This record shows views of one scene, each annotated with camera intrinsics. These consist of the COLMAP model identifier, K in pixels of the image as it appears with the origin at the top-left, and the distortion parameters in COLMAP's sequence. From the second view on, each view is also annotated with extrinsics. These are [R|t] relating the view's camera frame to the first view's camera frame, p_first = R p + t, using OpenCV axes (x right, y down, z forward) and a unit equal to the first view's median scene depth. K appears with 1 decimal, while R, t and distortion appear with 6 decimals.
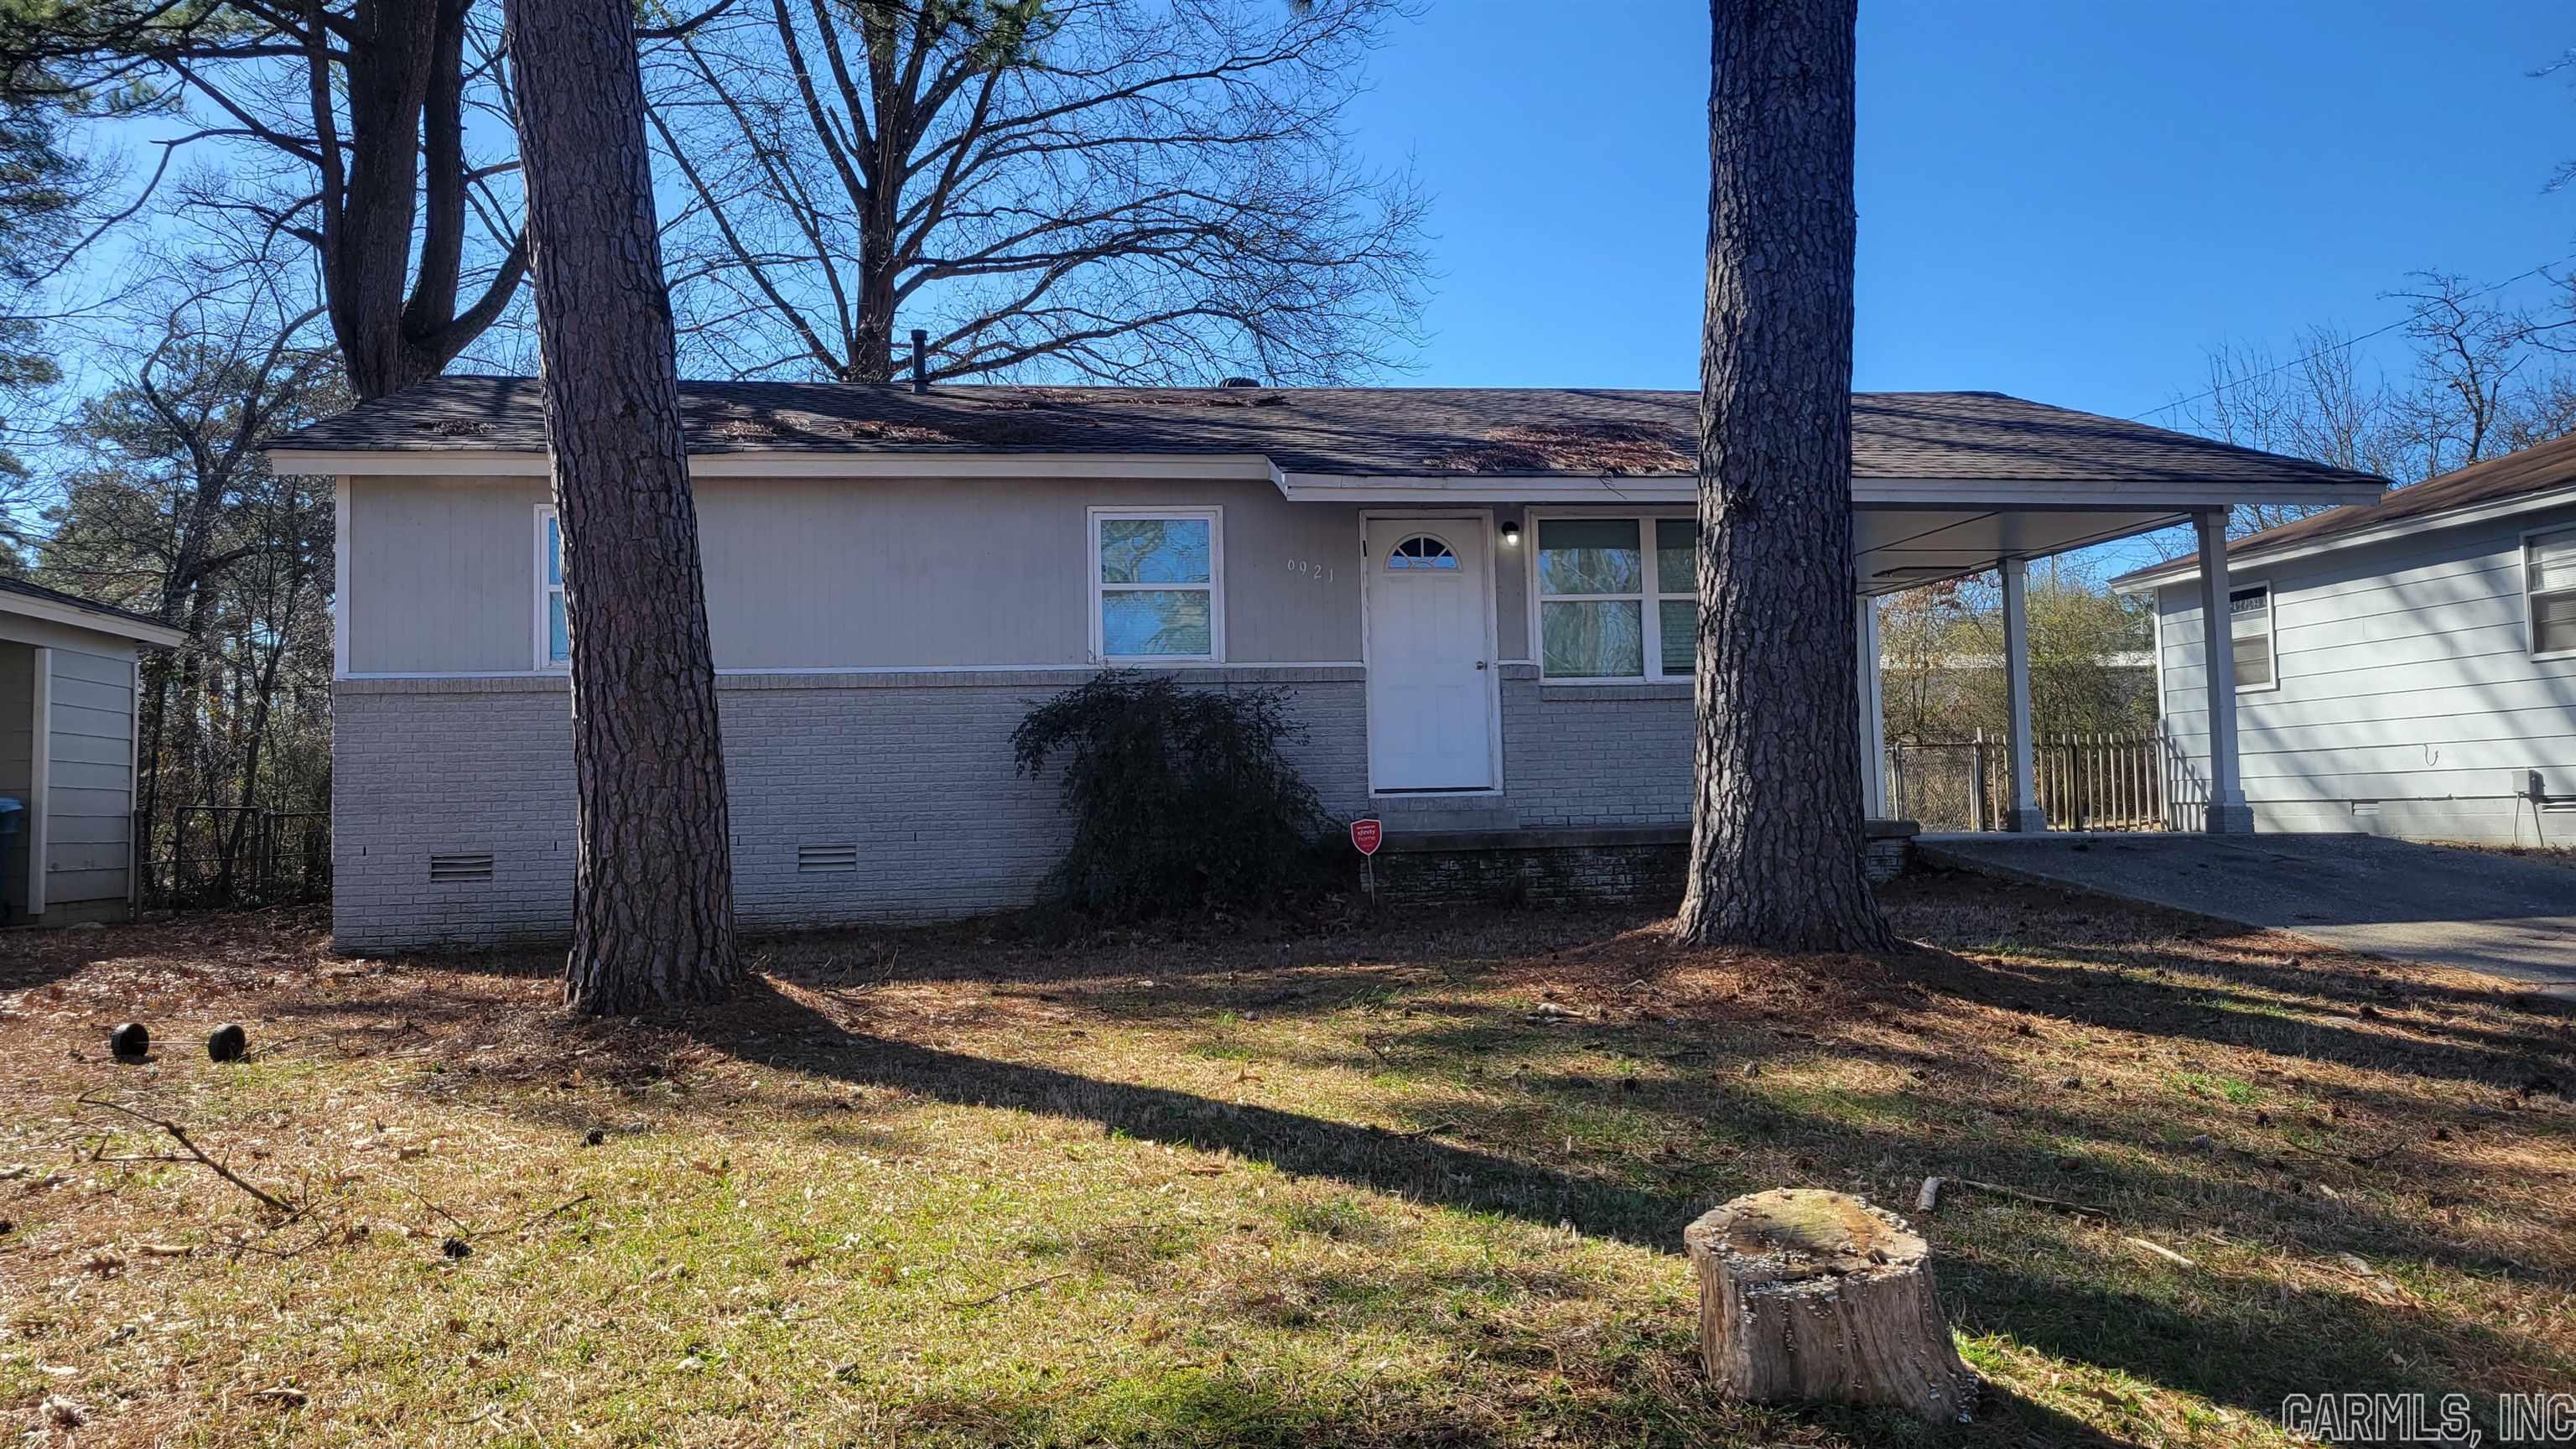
lens RADIAL K [[1847.4, 0, 1288.0], [0, 1847.4, 724.5], [0, 0, 1]] dist [0.044571, -0.000952]
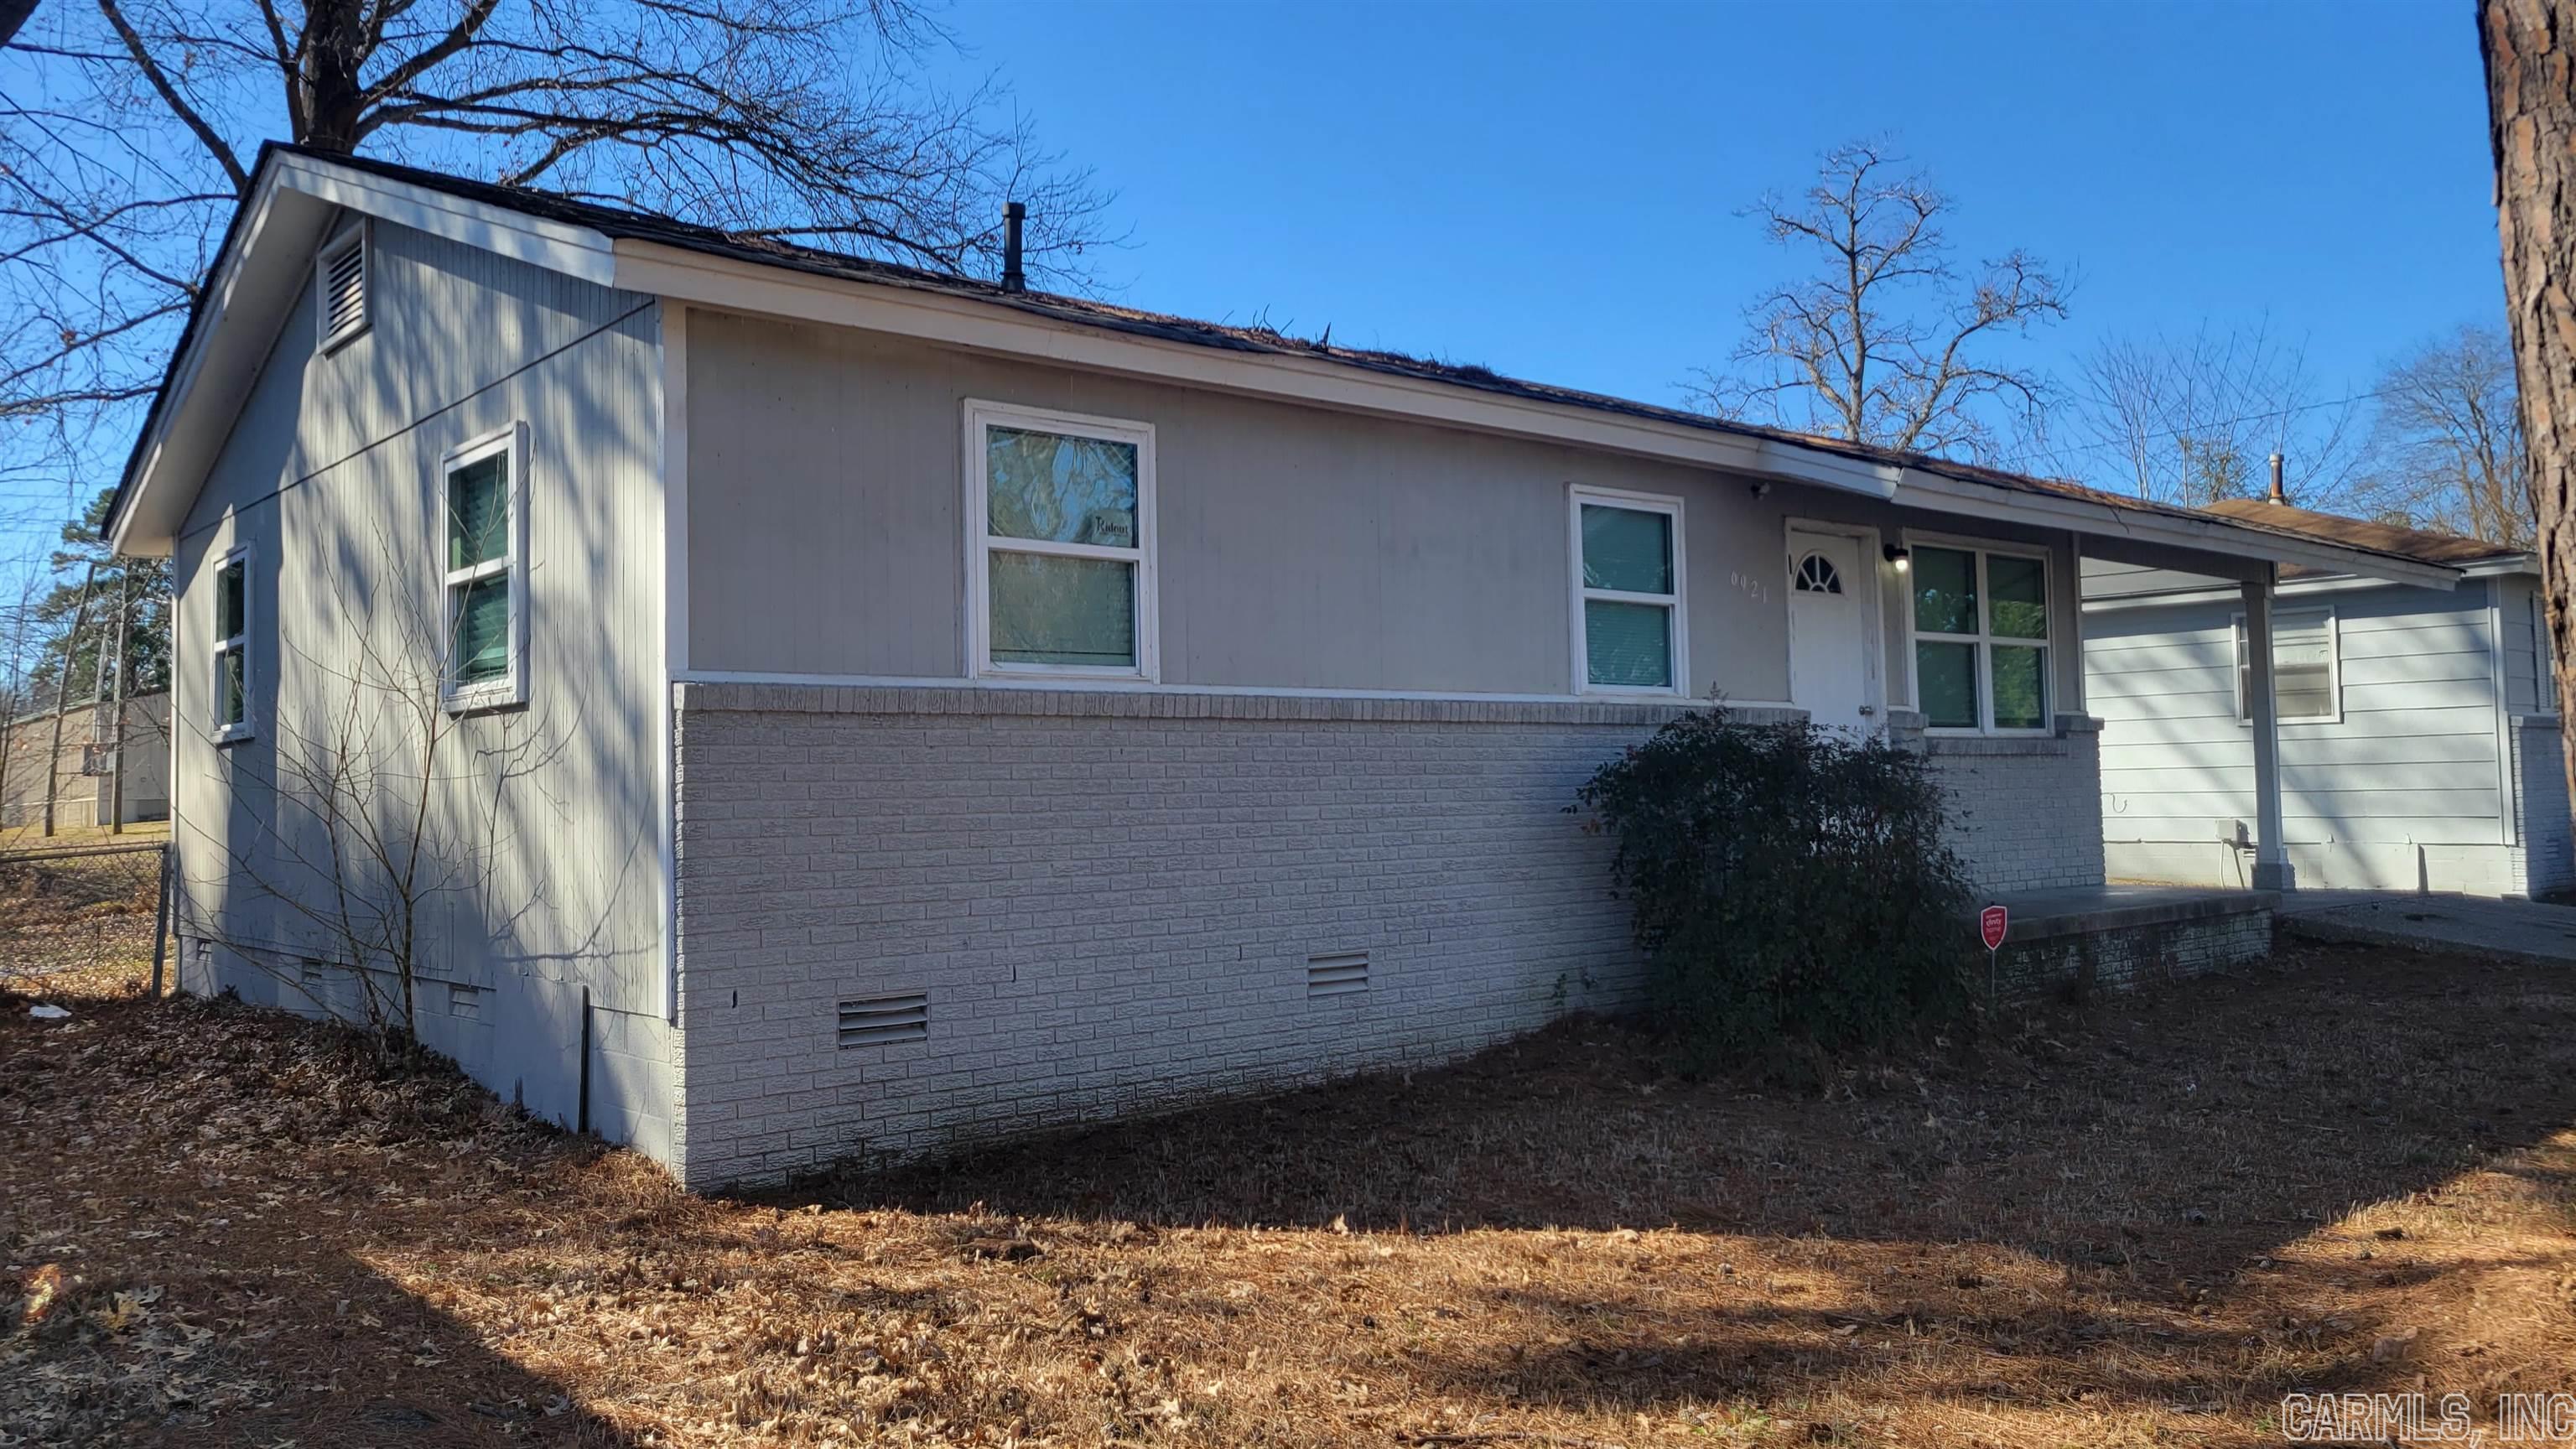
lens RADIAL K [[1847.4, 0, 1288.0], [0, 1847.4, 724.5], [0, 0, 1]] dist [0.044571, -0.000952]
pose [[0.862320, 0.028759, 0.505547, -0.594219], [-0.028400, 0.999561, -0.008420, -0.011623], [-0.505567, -0.007097, 0.862758, 0.424798]]
